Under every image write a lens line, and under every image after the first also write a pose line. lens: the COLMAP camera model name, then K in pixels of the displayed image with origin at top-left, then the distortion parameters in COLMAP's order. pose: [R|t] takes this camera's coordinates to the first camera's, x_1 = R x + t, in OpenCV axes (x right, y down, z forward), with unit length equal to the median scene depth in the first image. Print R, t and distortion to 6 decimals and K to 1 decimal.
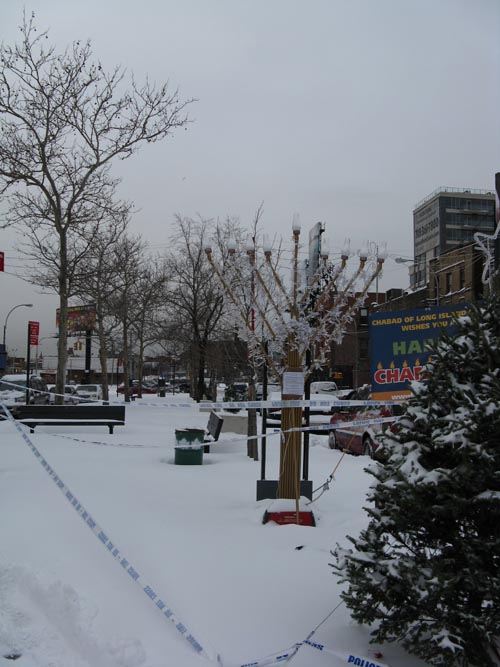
lens RADIAL K [[686.0, 0, 259.1], [0, 686.0, 336.0], [0, 0, 1]] dist [-0.205191, 0.239323]
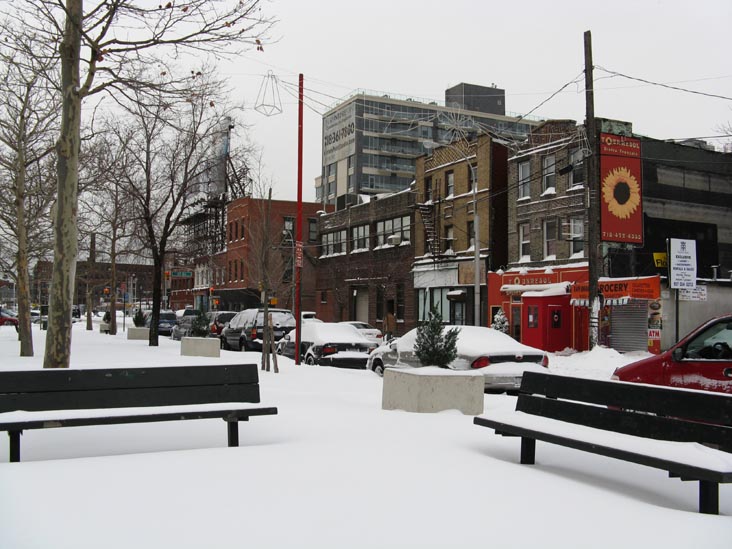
lens RADIAL K [[752.9, 0, 371.7], [0, 752.9, 261.8], [0, 0, 1]] dist [-0.205191, 0.239323]
pose [[0.942729, 0.014572, 0.333240, -0.129995], [-0.015498, 0.999880, 0.000121, 0.019086], [-0.333199, -0.005279, 0.942842, 0.260547]]
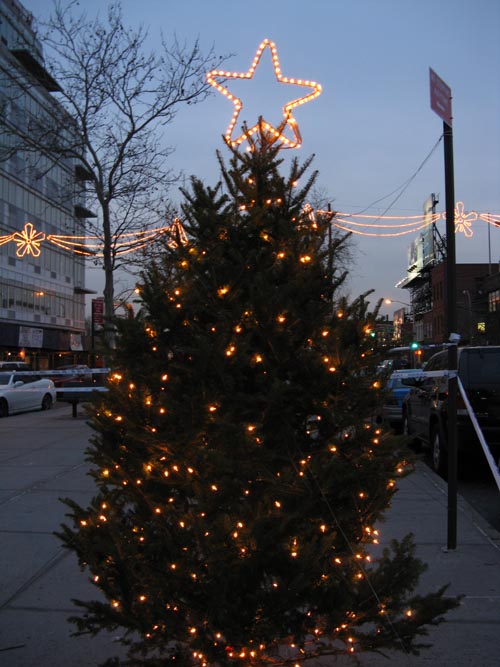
lens RADIAL K [[686.0, 0, 259.1], [0, 686.0, 336.0], [0, 0, 1]] dist [-0.205191, 0.239323]
pose [[0.982104, -0.031158, -0.185745, 0.049811], [0.036058, 0.999084, 0.023061, 0.010363], [0.184856, -0.029346, 0.982327, 0.039262]]
